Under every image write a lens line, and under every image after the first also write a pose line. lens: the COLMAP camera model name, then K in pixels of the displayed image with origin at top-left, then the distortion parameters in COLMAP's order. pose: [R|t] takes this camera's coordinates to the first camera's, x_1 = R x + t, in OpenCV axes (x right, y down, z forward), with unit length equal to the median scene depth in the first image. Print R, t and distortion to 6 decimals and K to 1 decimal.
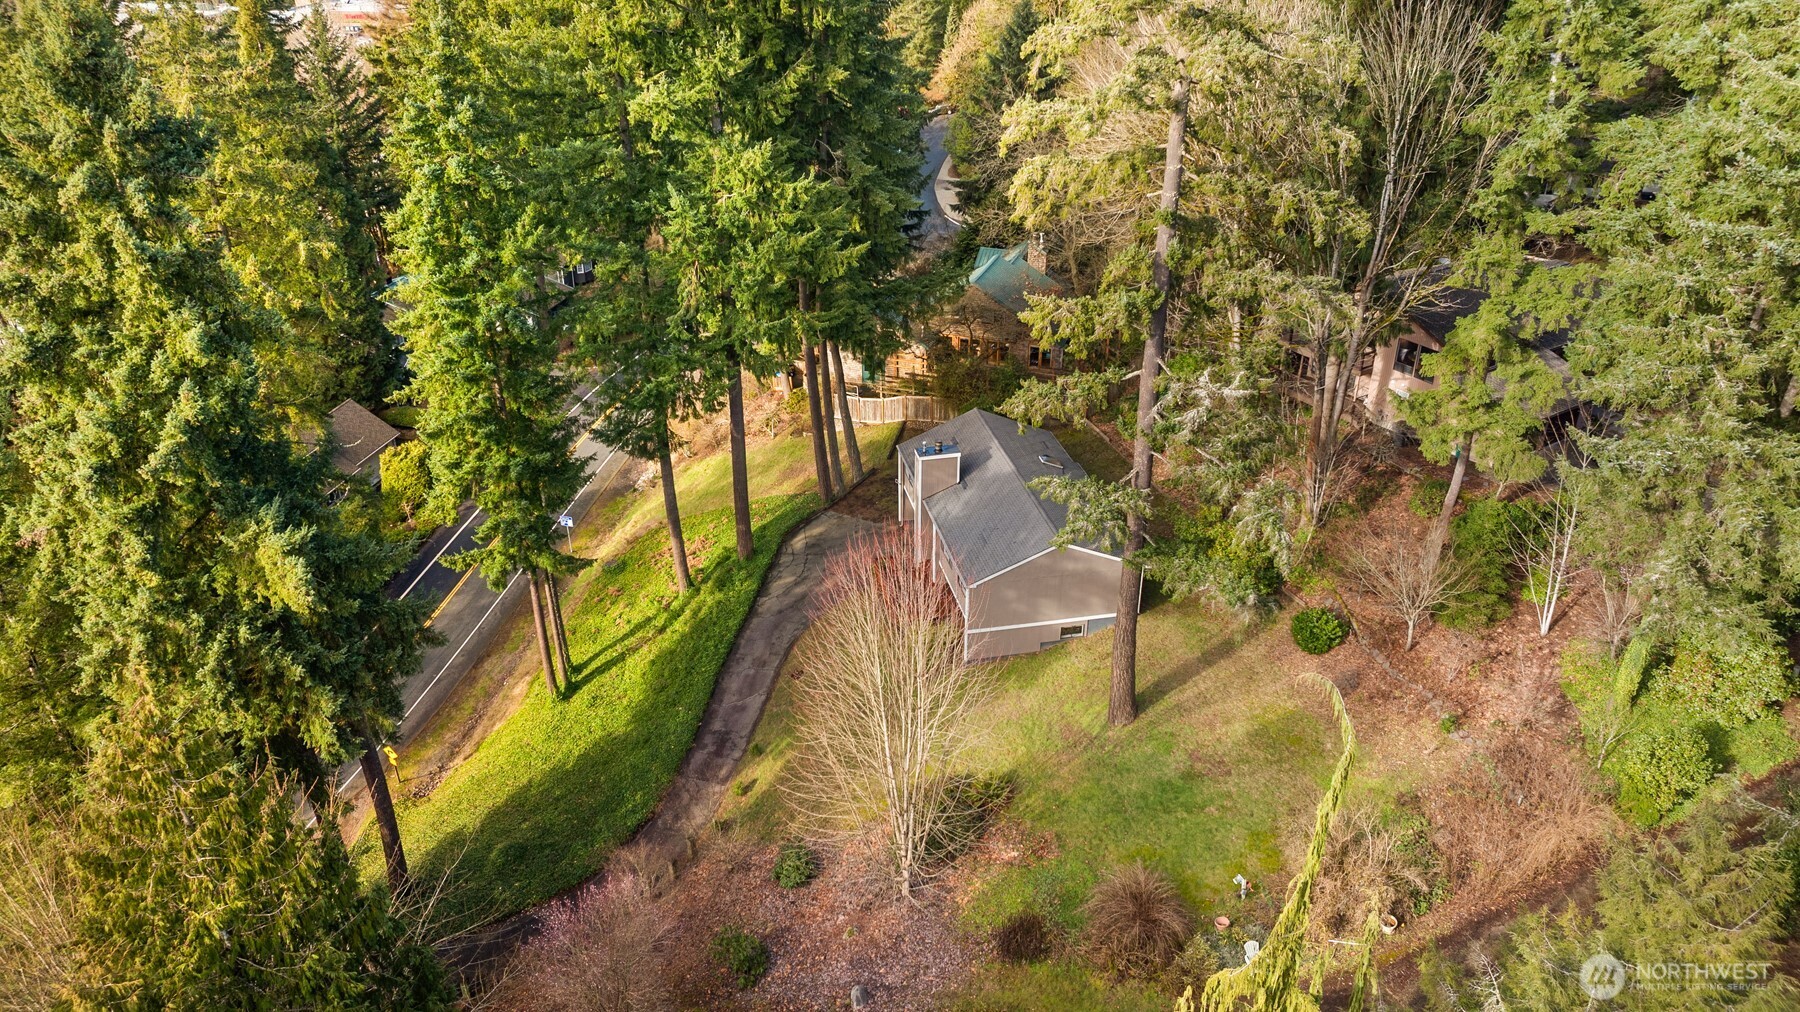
lens RADIAL K [[1249.7, 0, 900.0], [0, 1249.7, 506.0], [0, 0, 1]] dist [-0.007344, -0.002086]
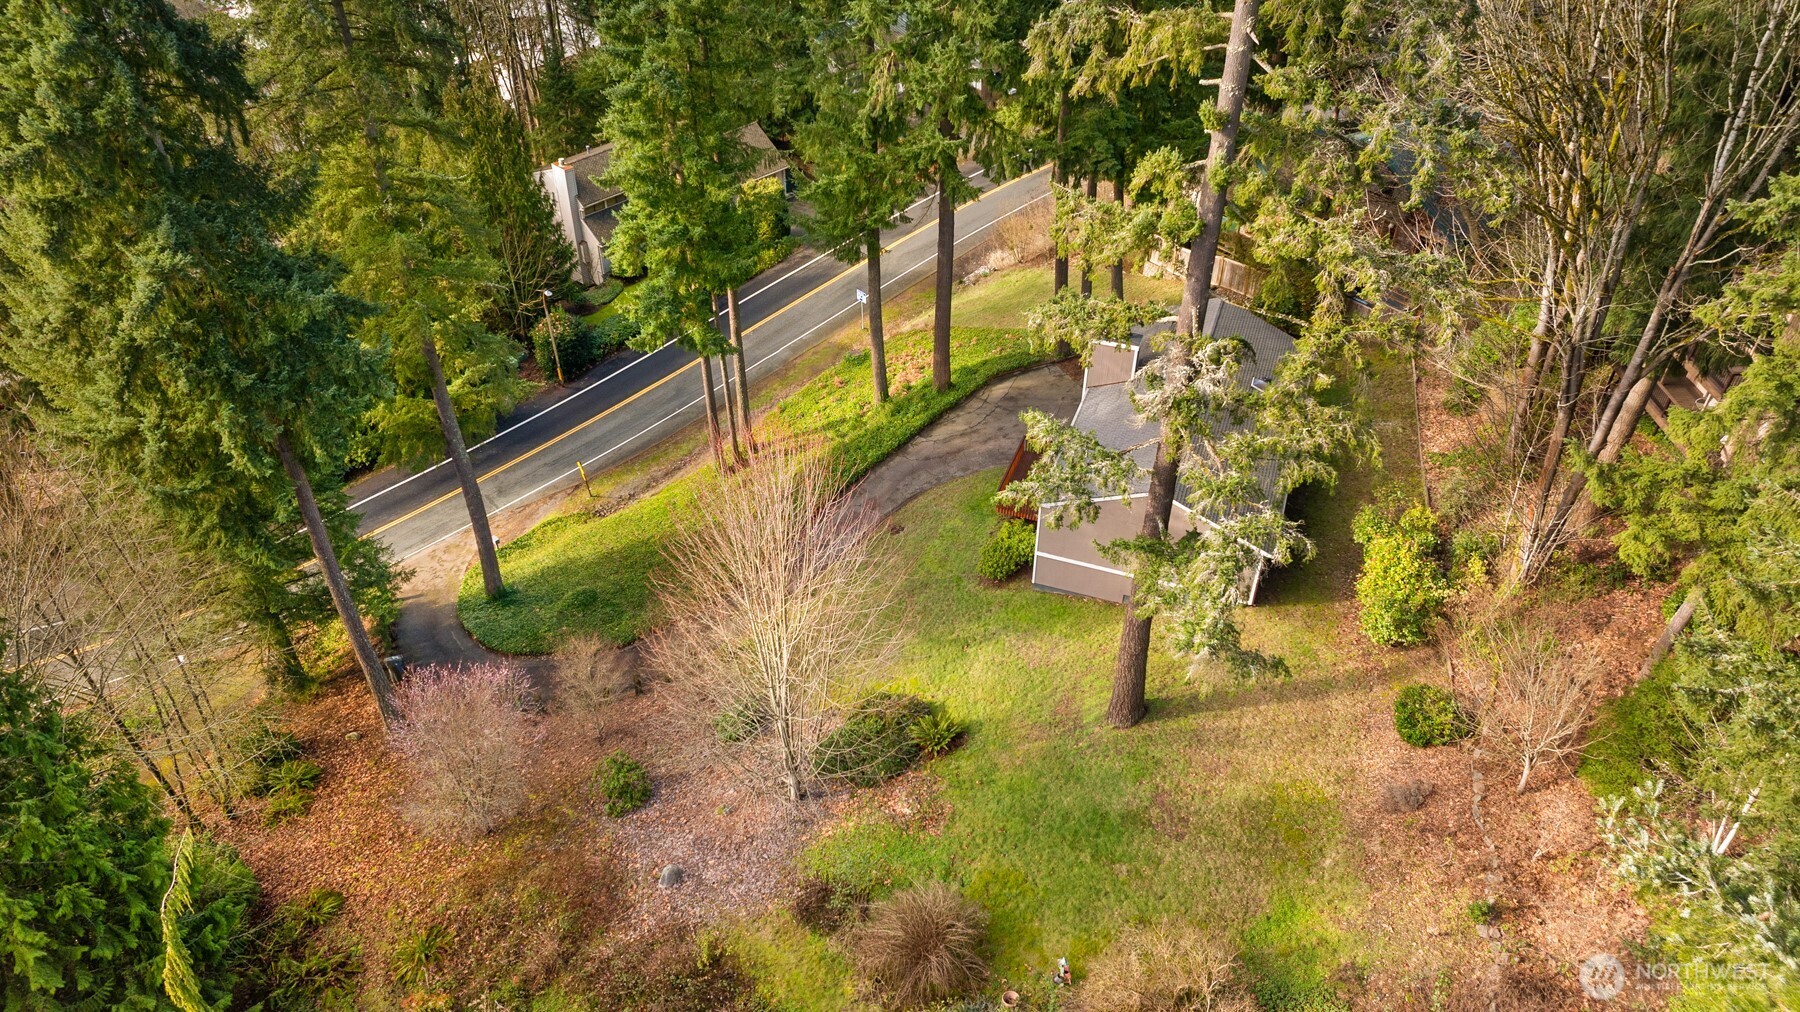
lens RADIAL K [[1249.7, 0, 900.0], [0, 1249.7, 506.0], [0, 0, 1]] dist [-0.007344, -0.002086]
pose [[0.855828, 0.334096, -0.394890, 0.329701], [-0.259123, 0.937640, 0.231702, -0.113733], [0.447675, -0.095972, 0.889031, 0.215496]]
